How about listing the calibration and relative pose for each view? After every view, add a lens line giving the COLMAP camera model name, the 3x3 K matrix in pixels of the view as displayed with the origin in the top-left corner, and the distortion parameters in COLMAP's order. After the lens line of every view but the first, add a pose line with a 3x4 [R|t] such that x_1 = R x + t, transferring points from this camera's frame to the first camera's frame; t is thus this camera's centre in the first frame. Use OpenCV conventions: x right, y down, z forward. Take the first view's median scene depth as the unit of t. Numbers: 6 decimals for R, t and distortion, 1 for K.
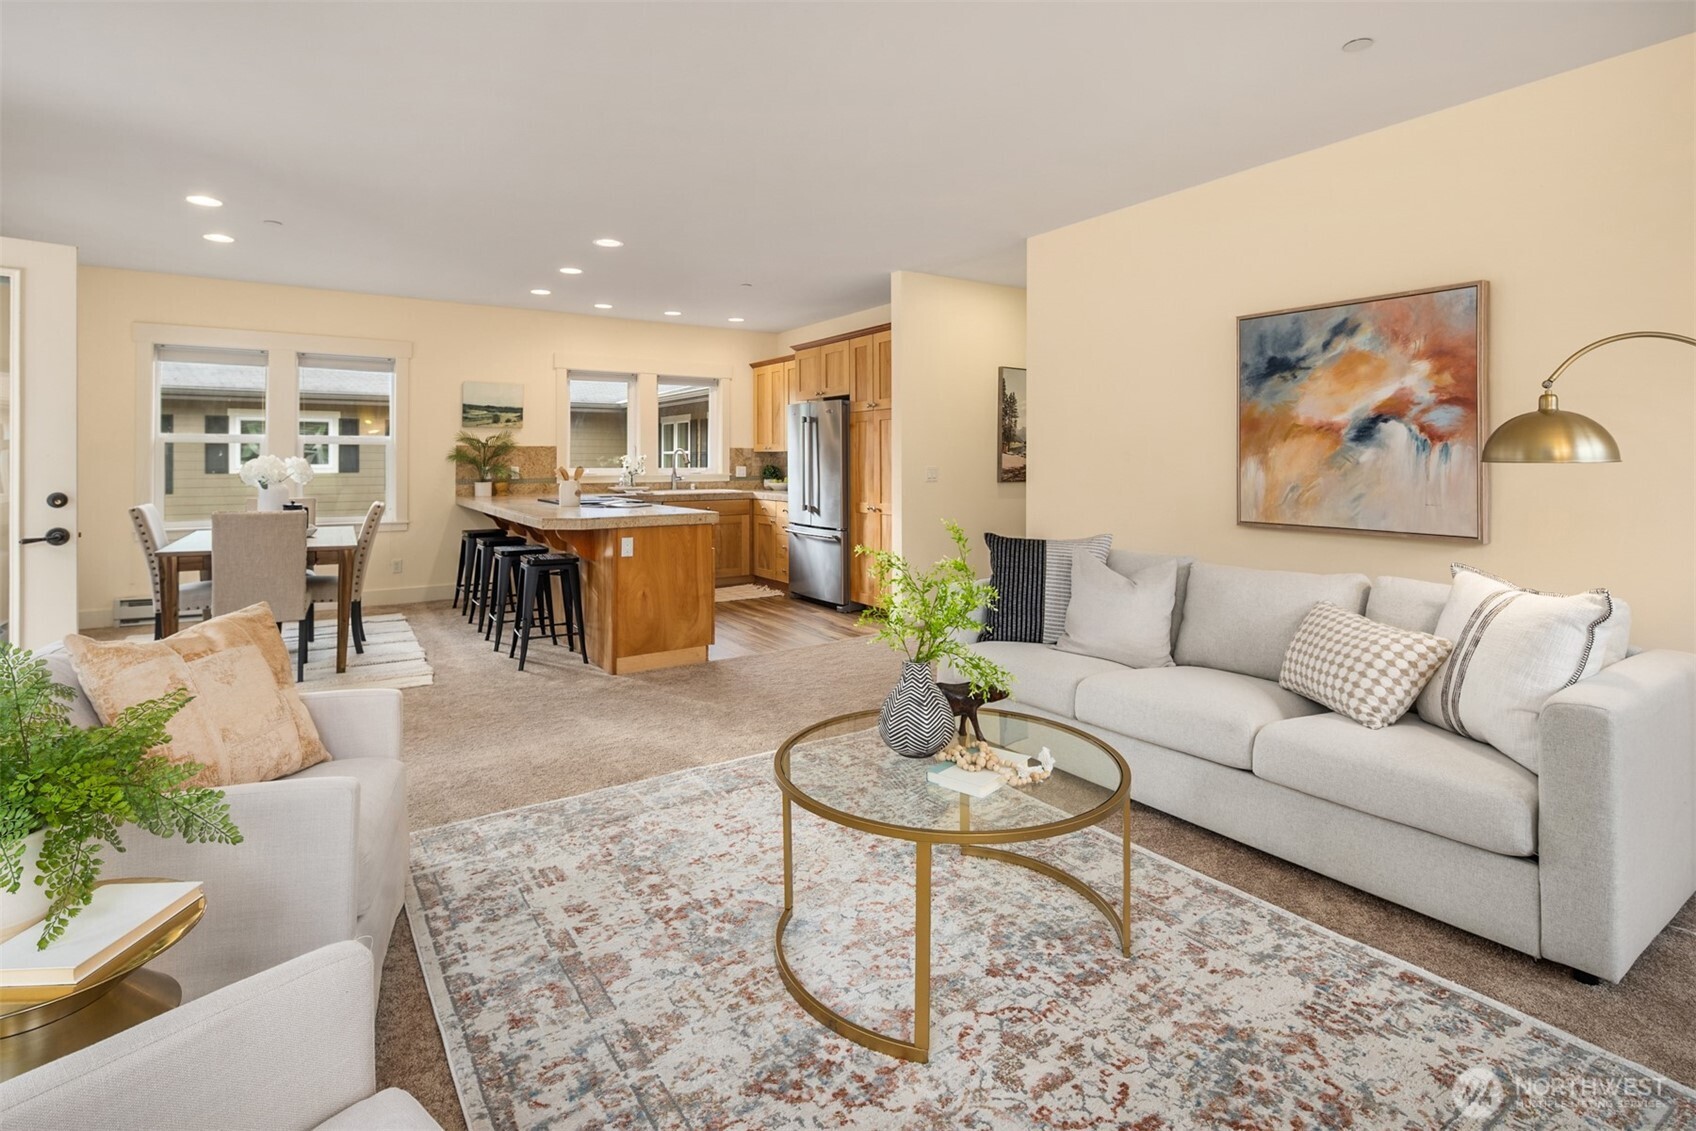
lens RADIAL K [[828.4, 0, 842.3], [0, 828.4, 455.0], [0, 0, 1]] dist [0.004356, -0.000956]
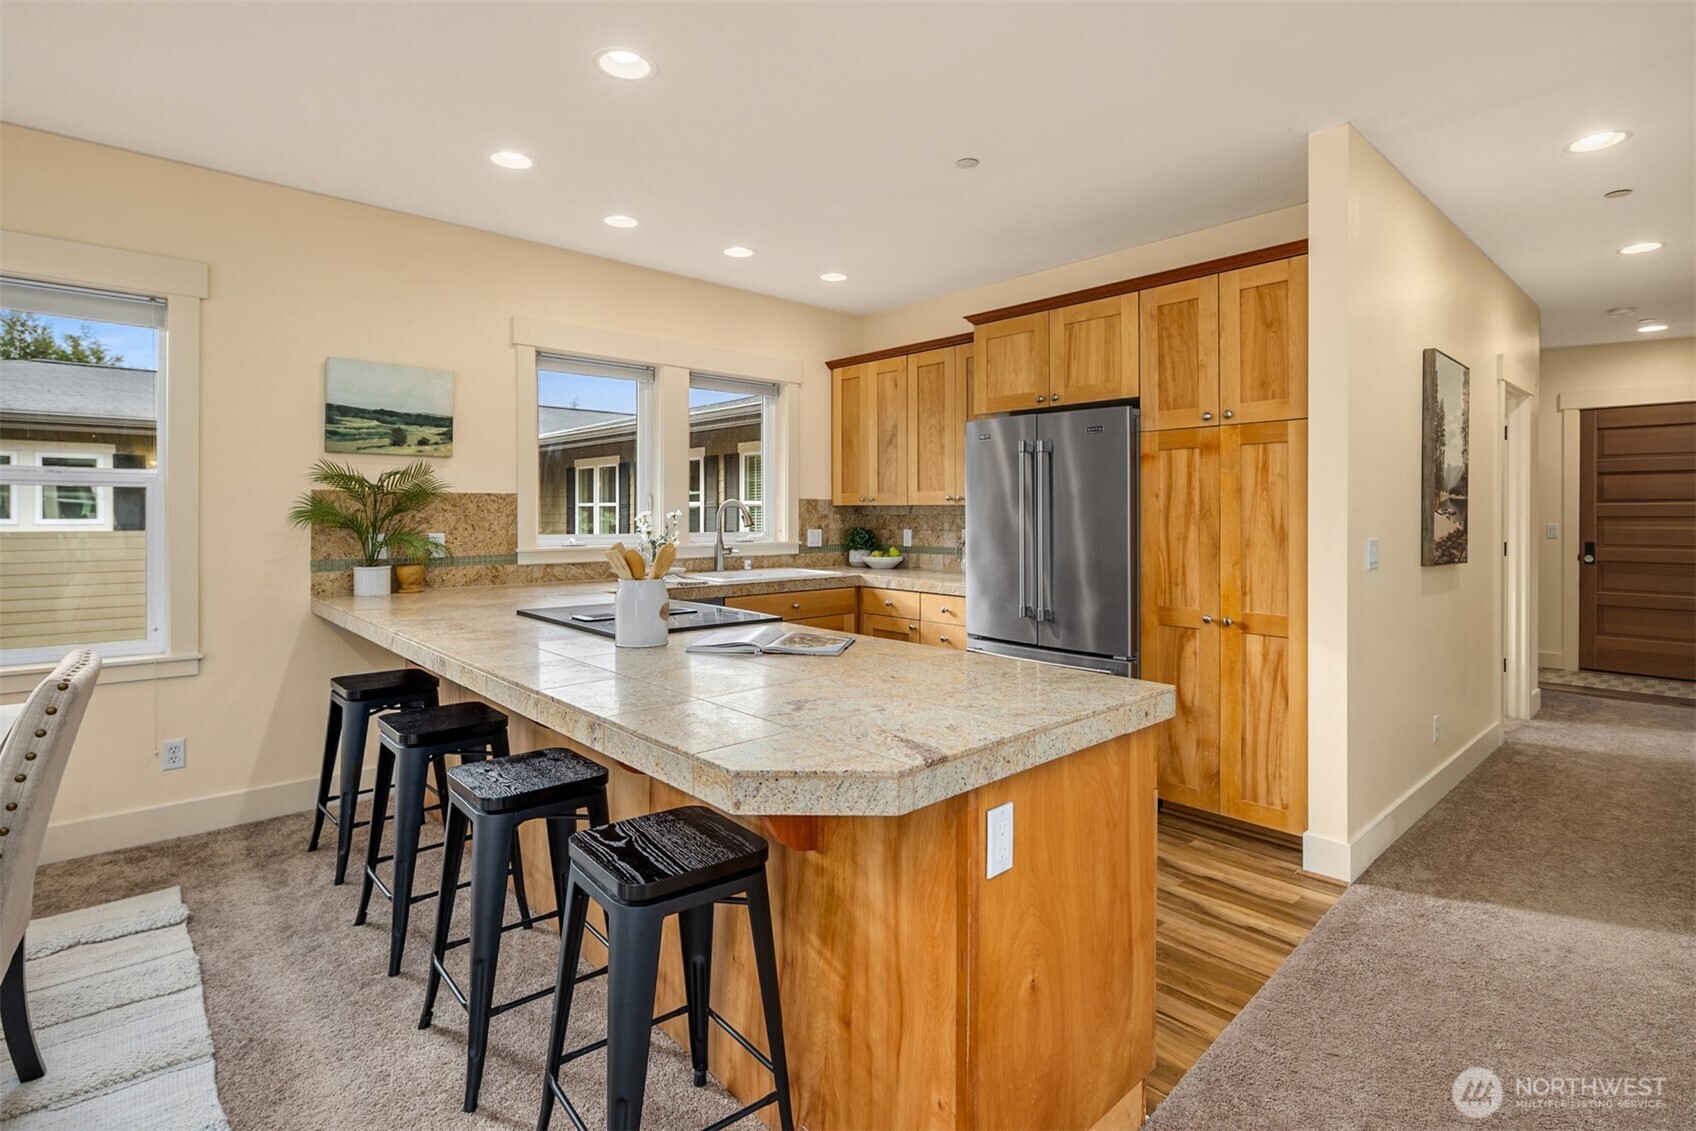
lens RADIAL K [[828.4, 0, 841.1], [0, 828.4, 525.3], [0, 0, 1]] dist [0.004356, -0.000956]
pose [[0.988349, 0.001473, 0.152200, -0.226272], [-0.004660, 0.999777, 0.020582, -0.002335], [-0.152136, -0.021052, 0.988135, 0.457797]]
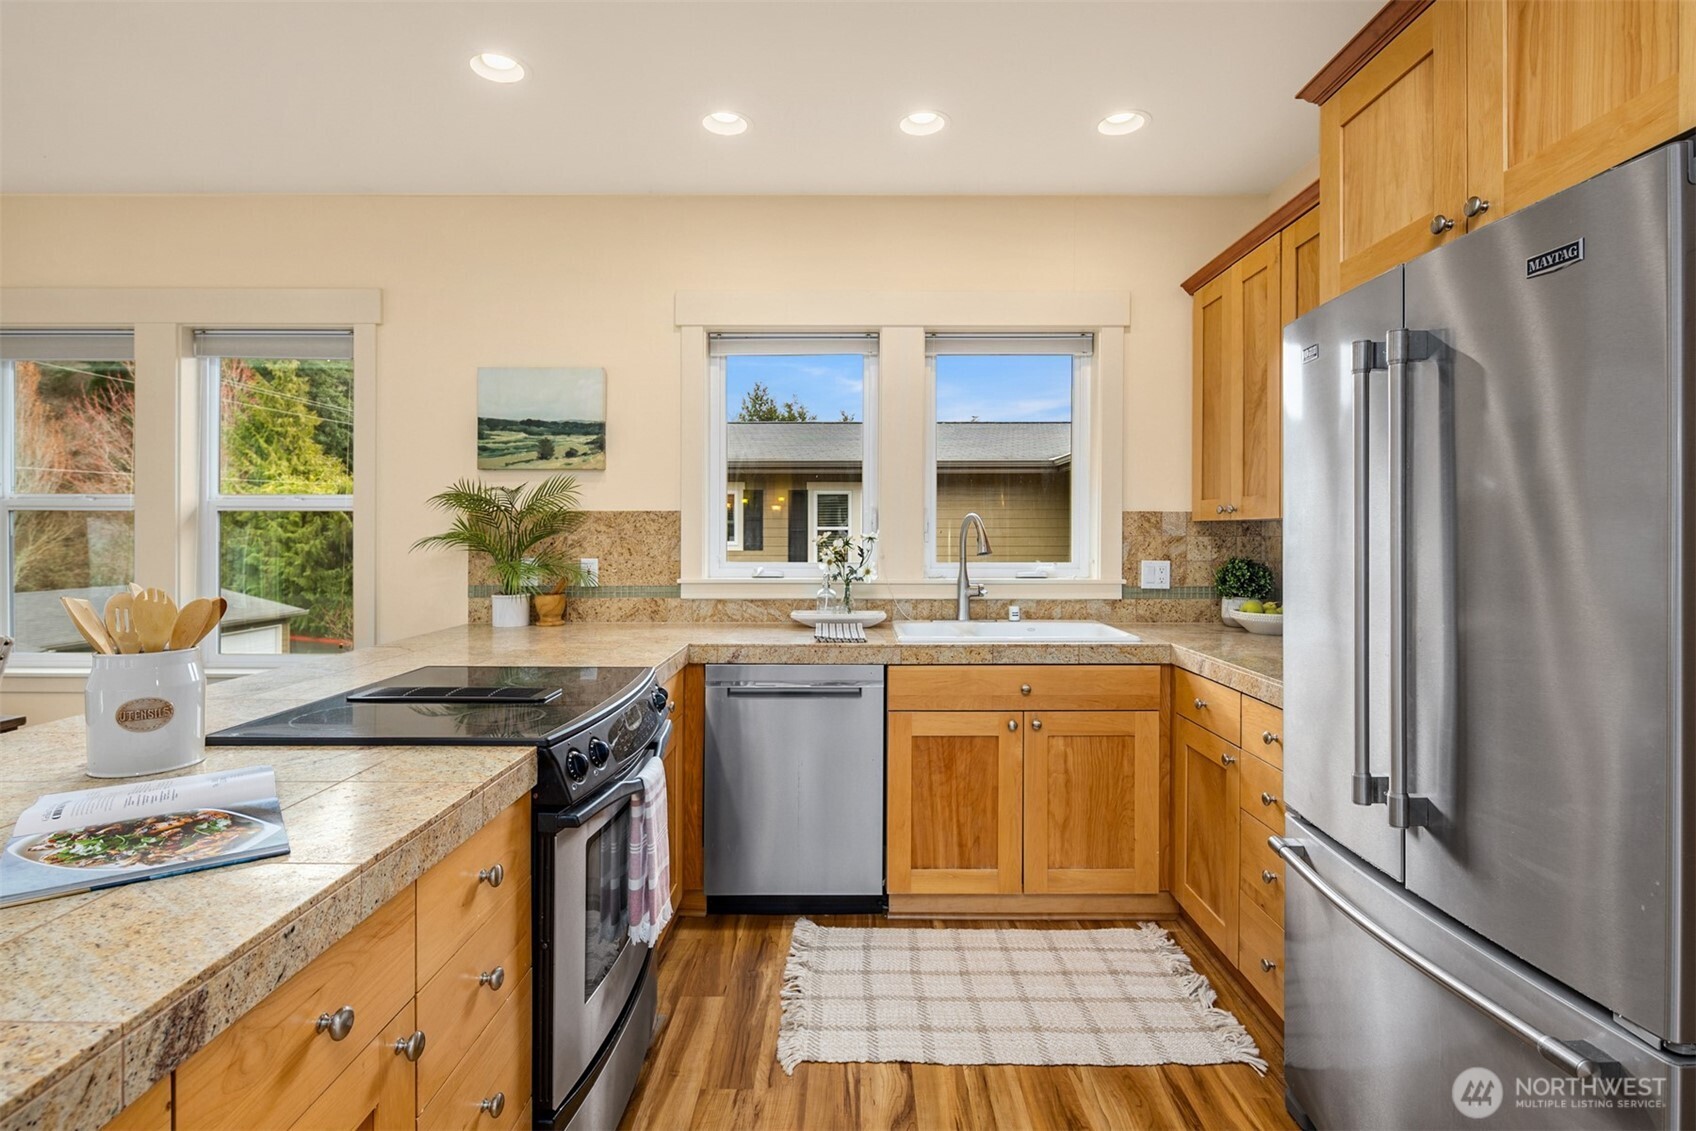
lens RADIAL K [[828.4, 0, 839.8], [0, 828.4, 537.9], [0, 0, 1]] dist [0.004356, -0.000956]
pose [[0.826870, 0.004847, -0.562372, -0.035888], [0.000874, 0.999951, 0.009903, -0.000653], [0.562392, -0.008680, 0.826825, 0.708892]]
